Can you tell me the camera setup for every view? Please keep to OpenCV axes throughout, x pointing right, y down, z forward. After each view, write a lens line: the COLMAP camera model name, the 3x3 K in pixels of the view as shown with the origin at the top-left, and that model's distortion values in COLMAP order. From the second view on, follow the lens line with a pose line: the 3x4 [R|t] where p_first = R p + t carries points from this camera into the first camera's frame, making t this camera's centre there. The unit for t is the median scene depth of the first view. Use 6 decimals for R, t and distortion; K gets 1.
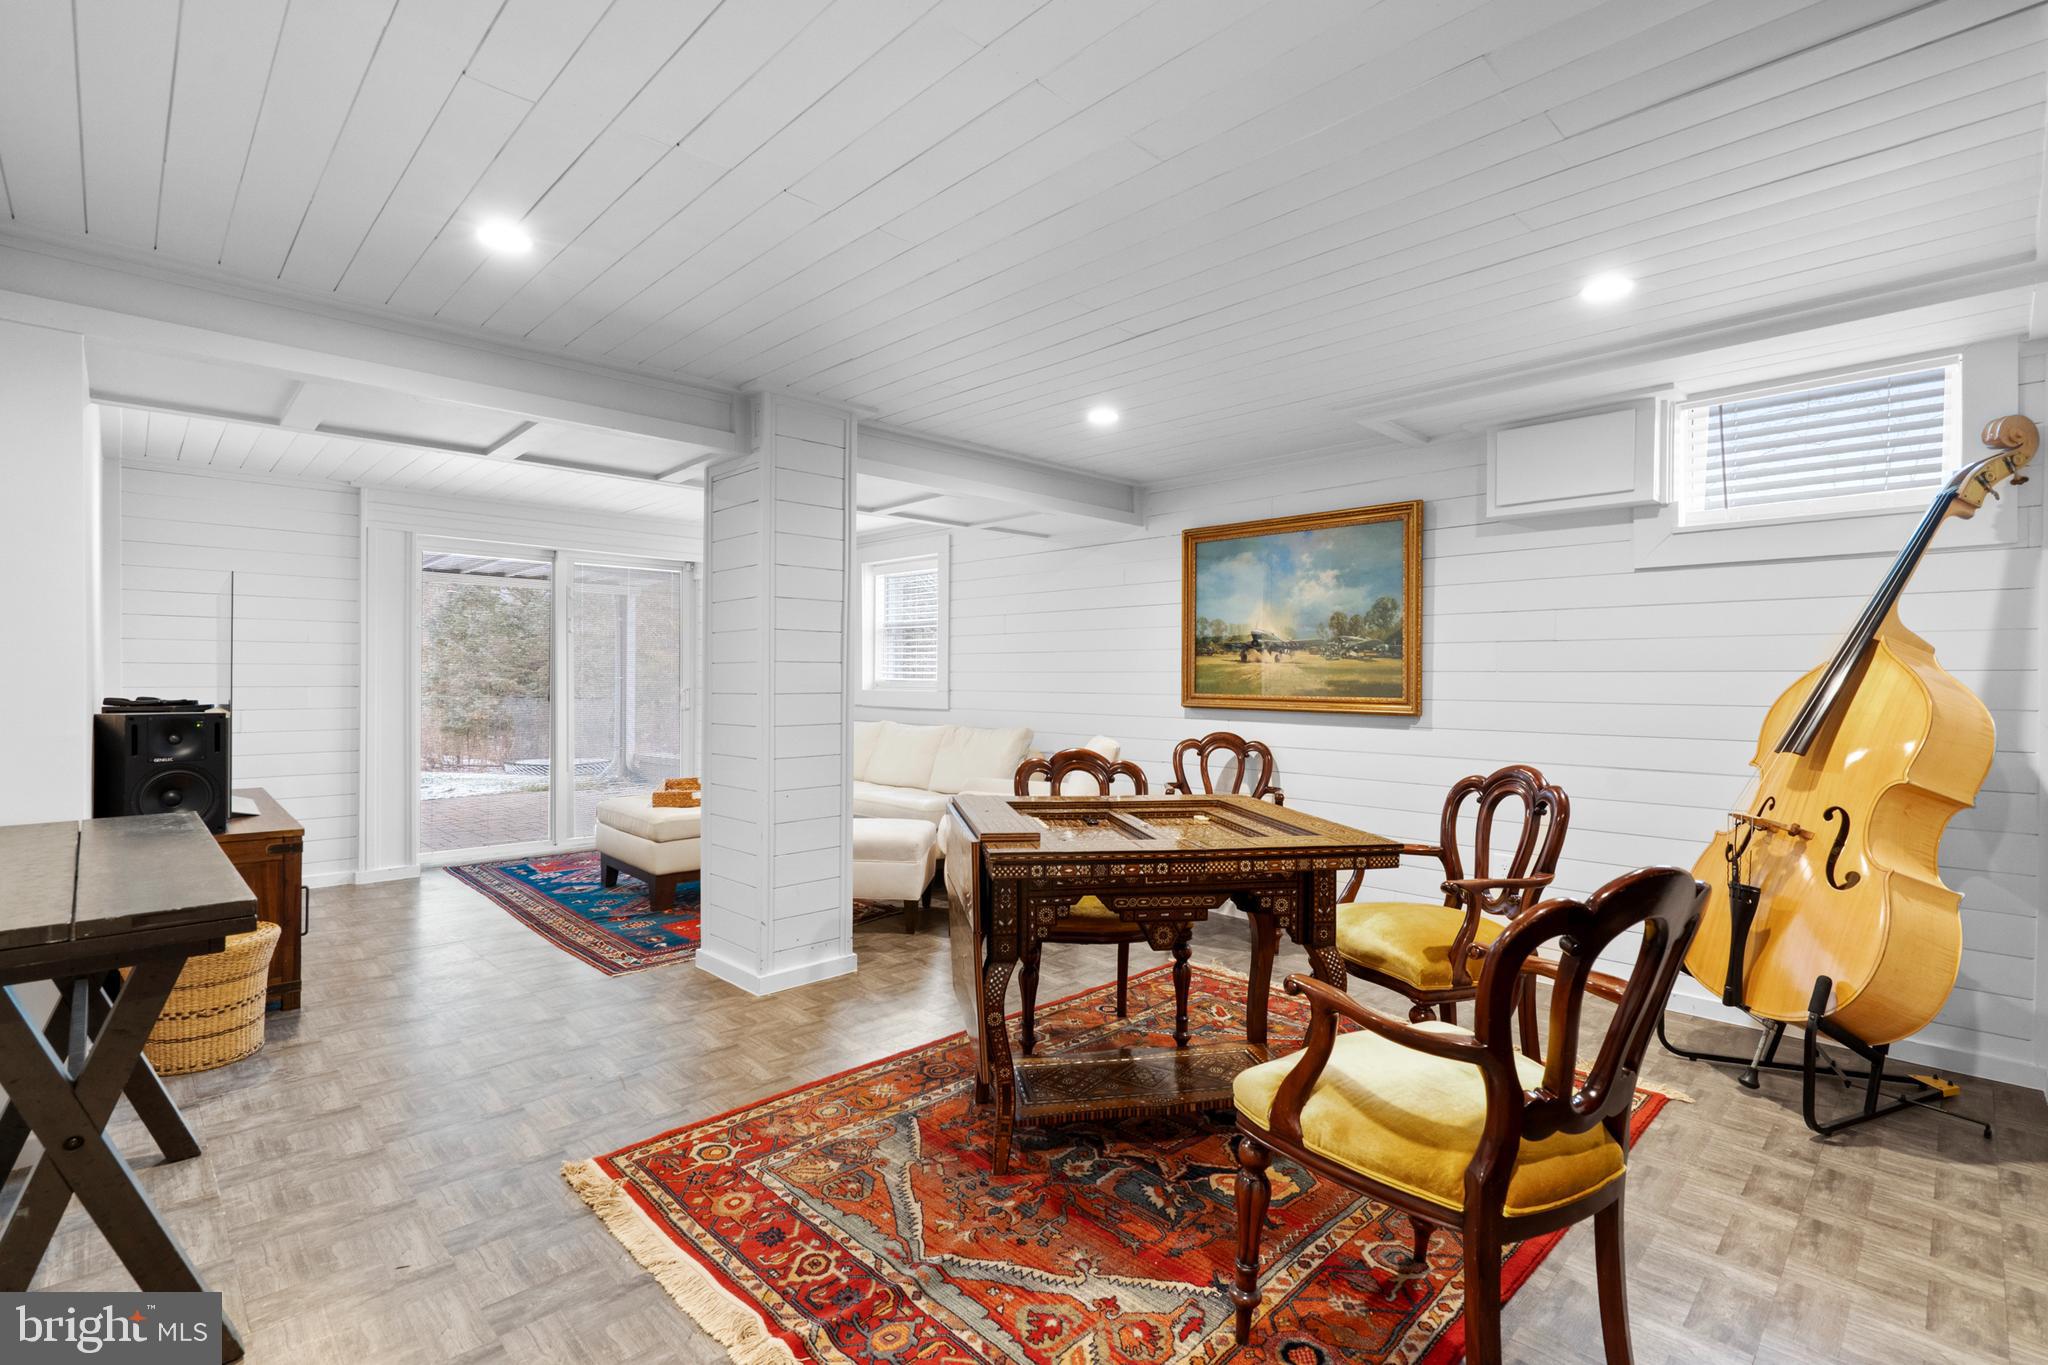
lens RADIAL K [[932.4, 0, 1016.4], [0, 932.4, 670.6], [0, 0, 1]] dist [0.000036, 0.000022]
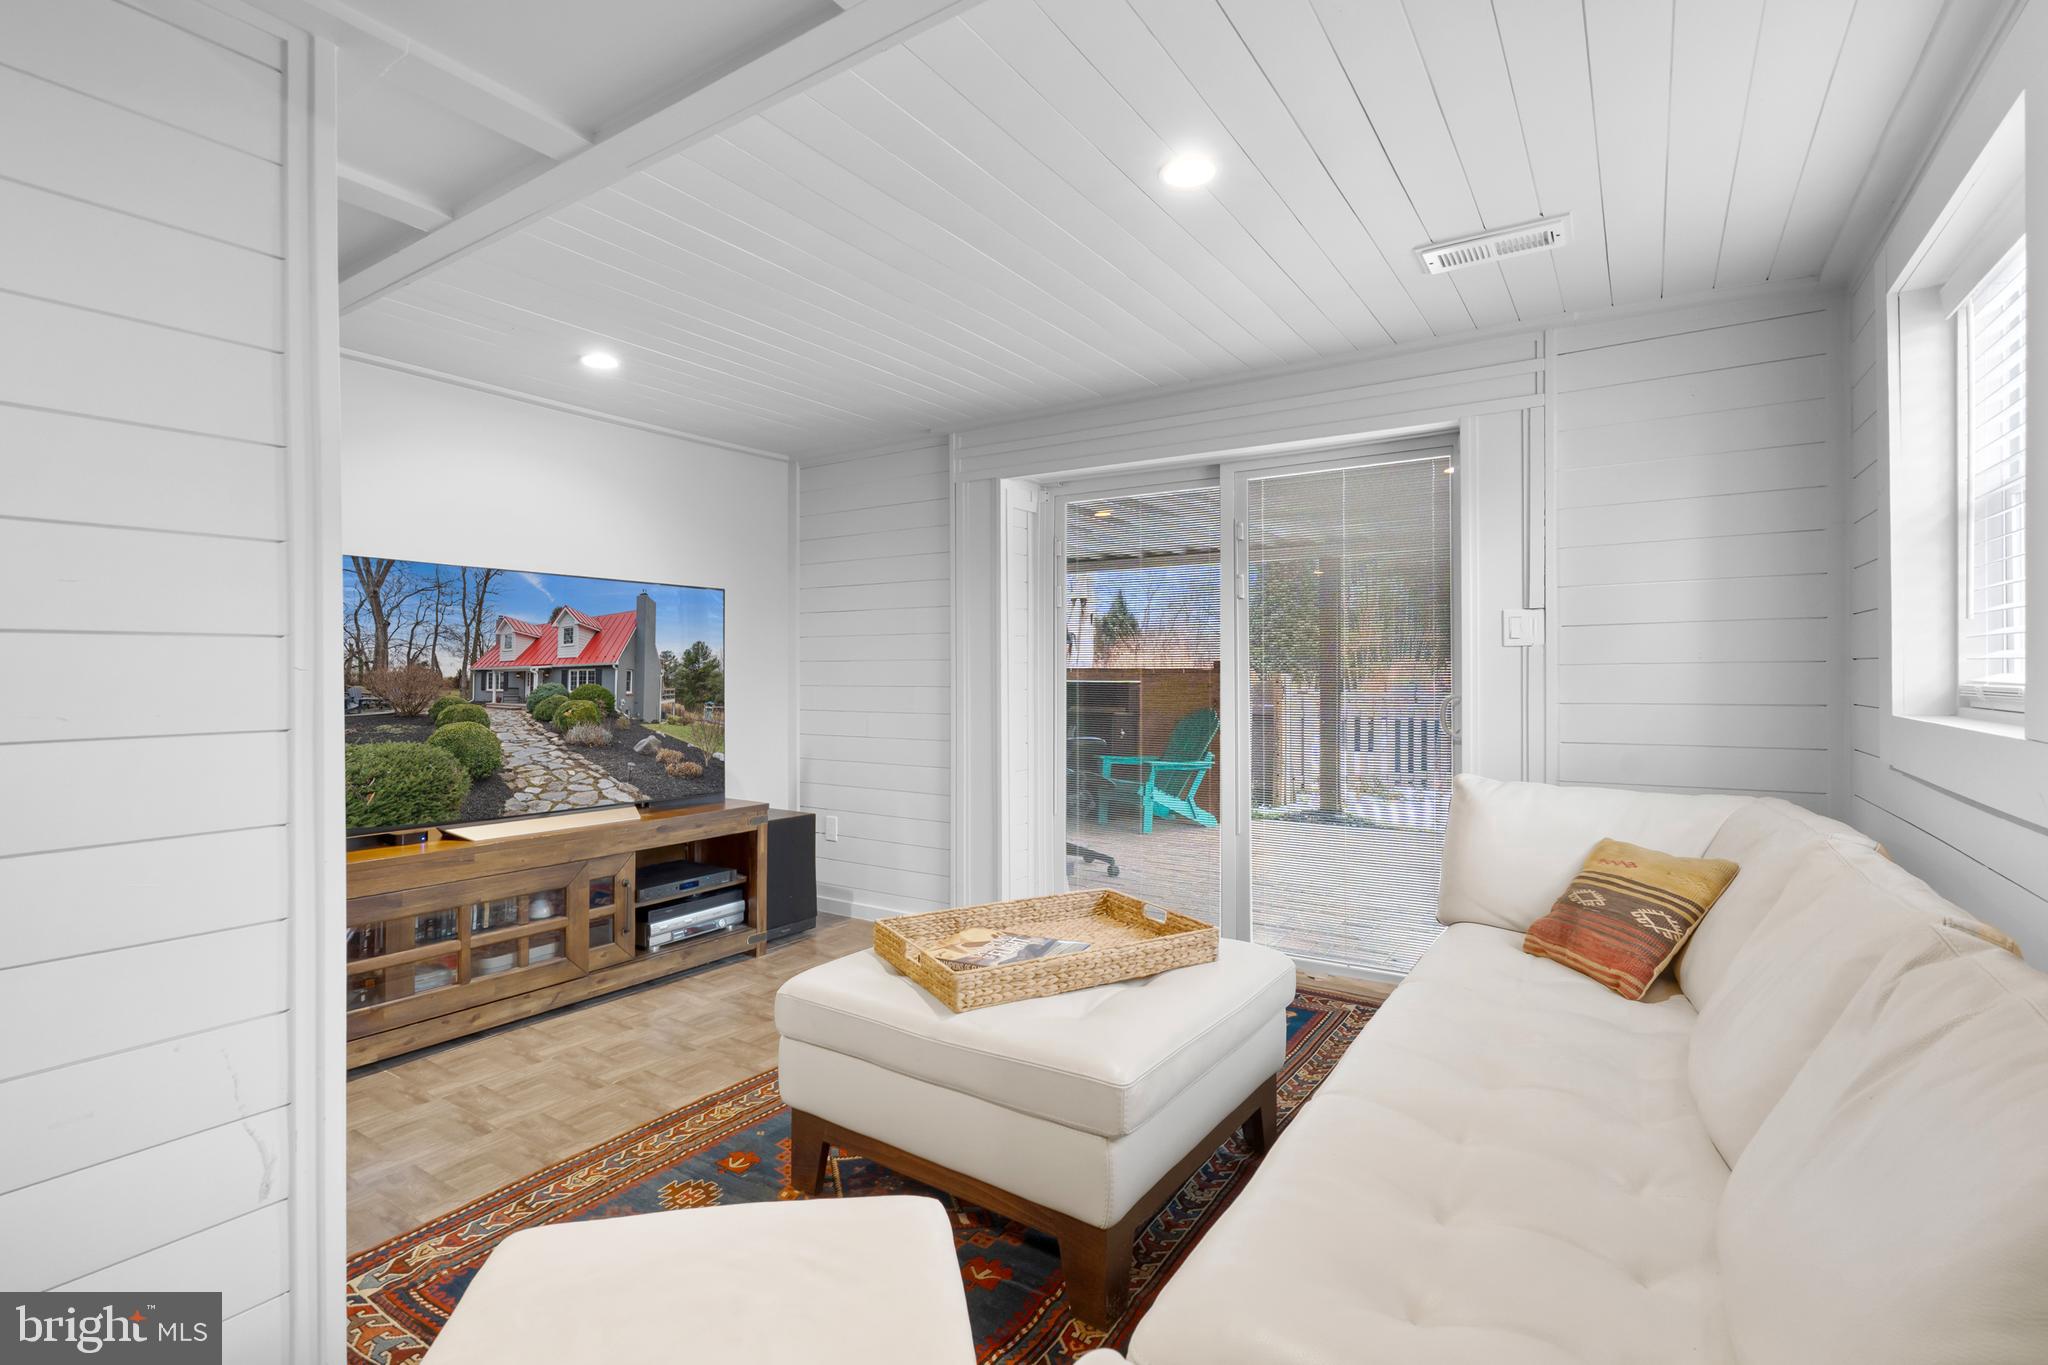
lens RADIAL K [[932.4, 0, 1016.4], [0, 932.4, 670.6], [0, 0, 1]] dist [0.000036, 0.000022]
pose [[0.214633, -0.006609, -0.976672, 0.094723], [0.006176, 0.999966, -0.005410, 0.008887], [0.976675, -0.004871, 0.214666, 1.075377]]
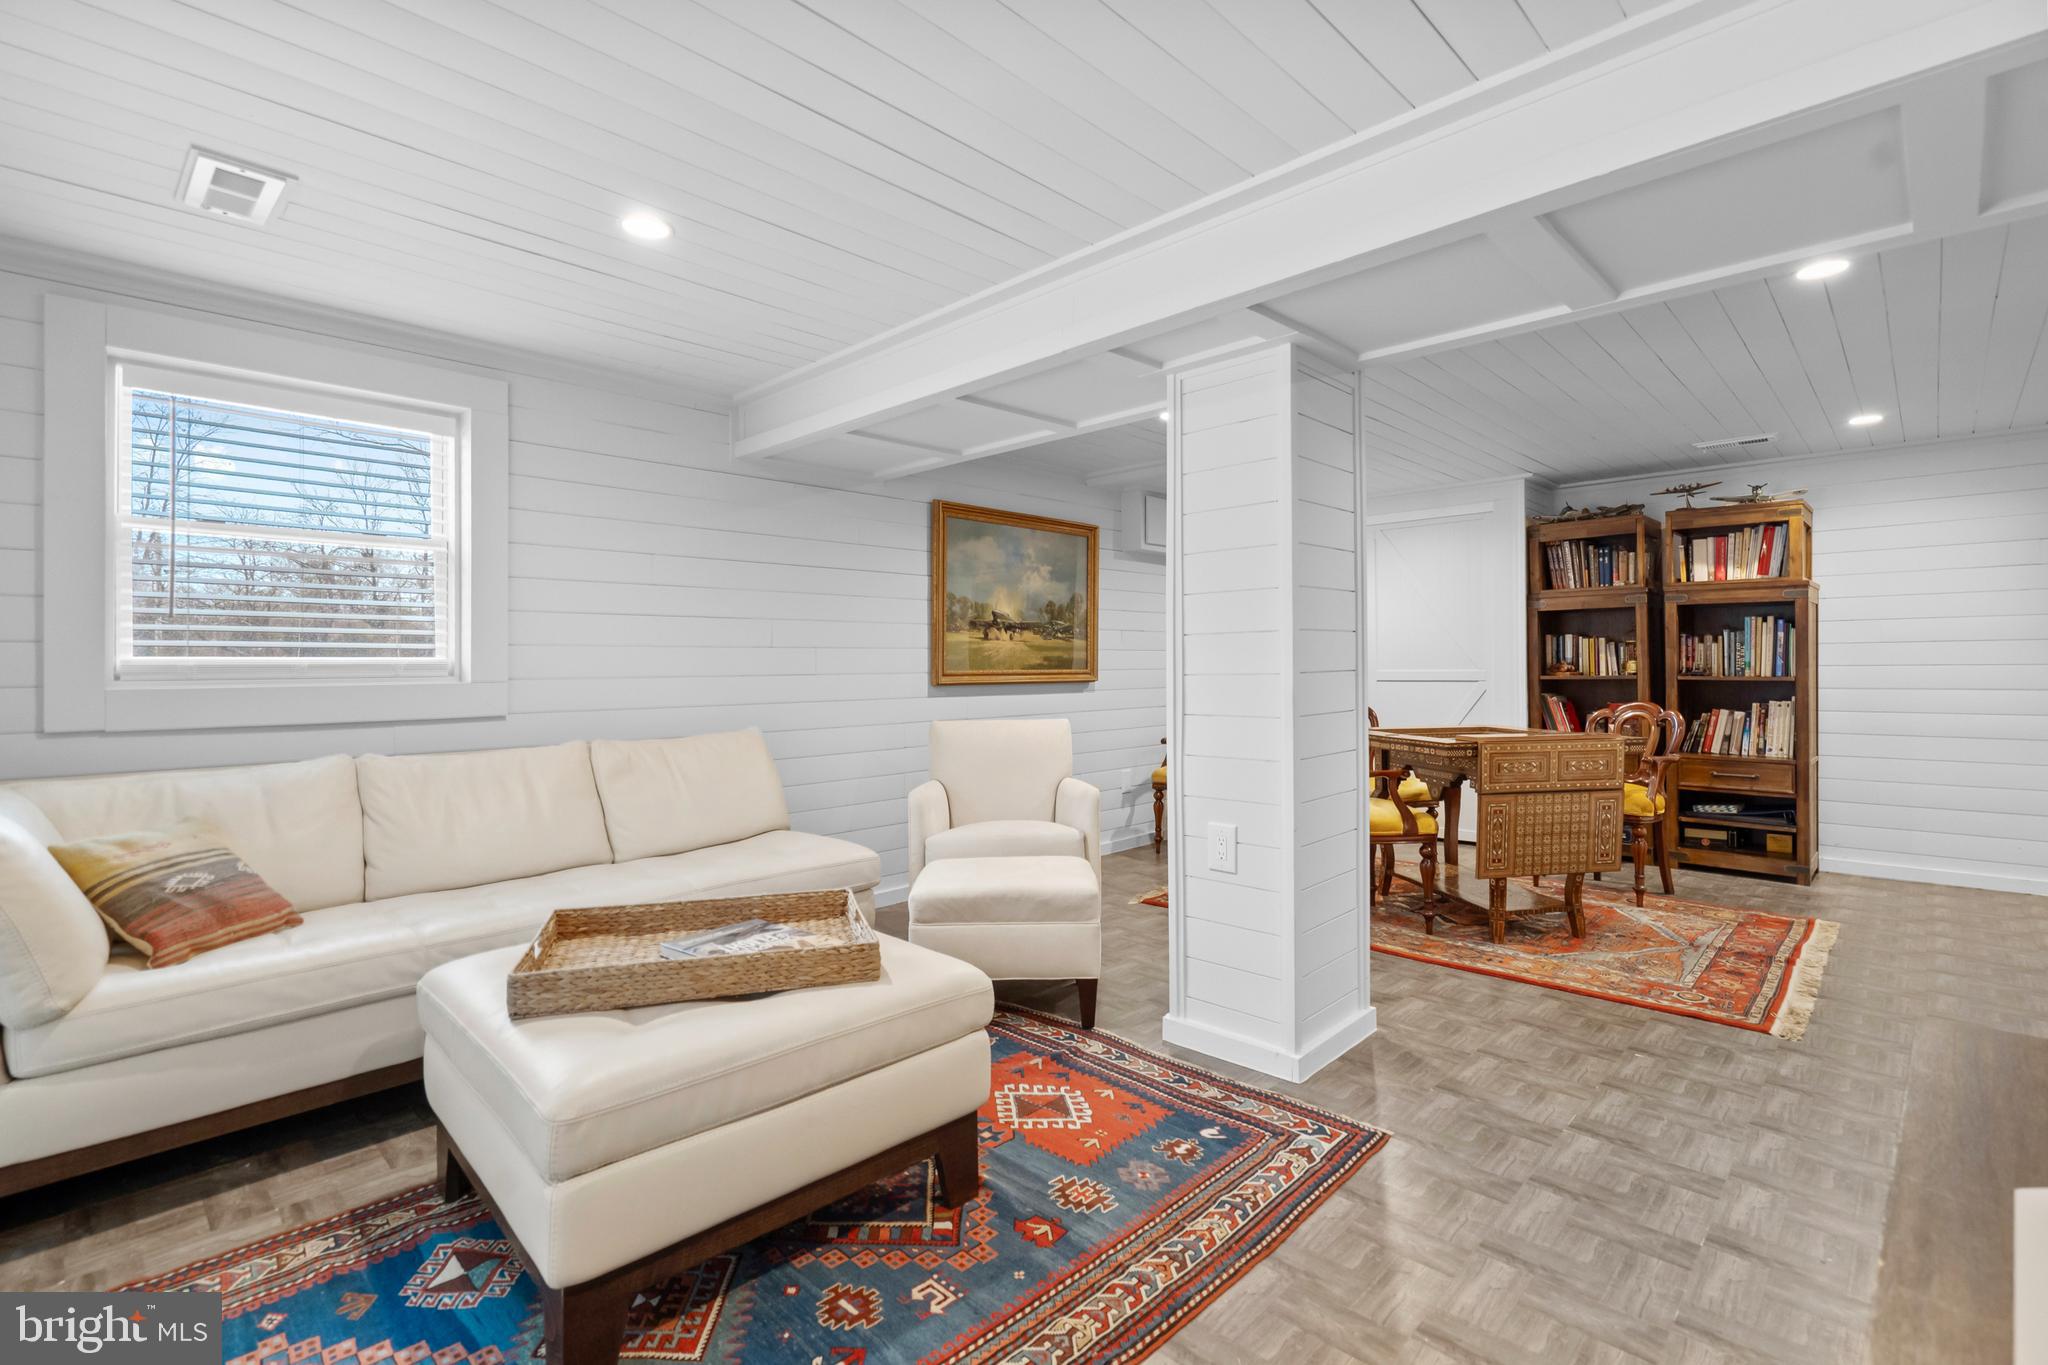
lens RADIAL K [[932.4, 0, 1016.4], [0, 932.4, 670.6], [0, 0, 1]] dist [0.000036, 0.000022]
pose [[-0.023314, -0.013343, 0.999639, -0.866158], [-0.000285, 0.999911, 0.013340, 0.012666], [-0.999728, 0.000026, -0.023315, 1.055698]]
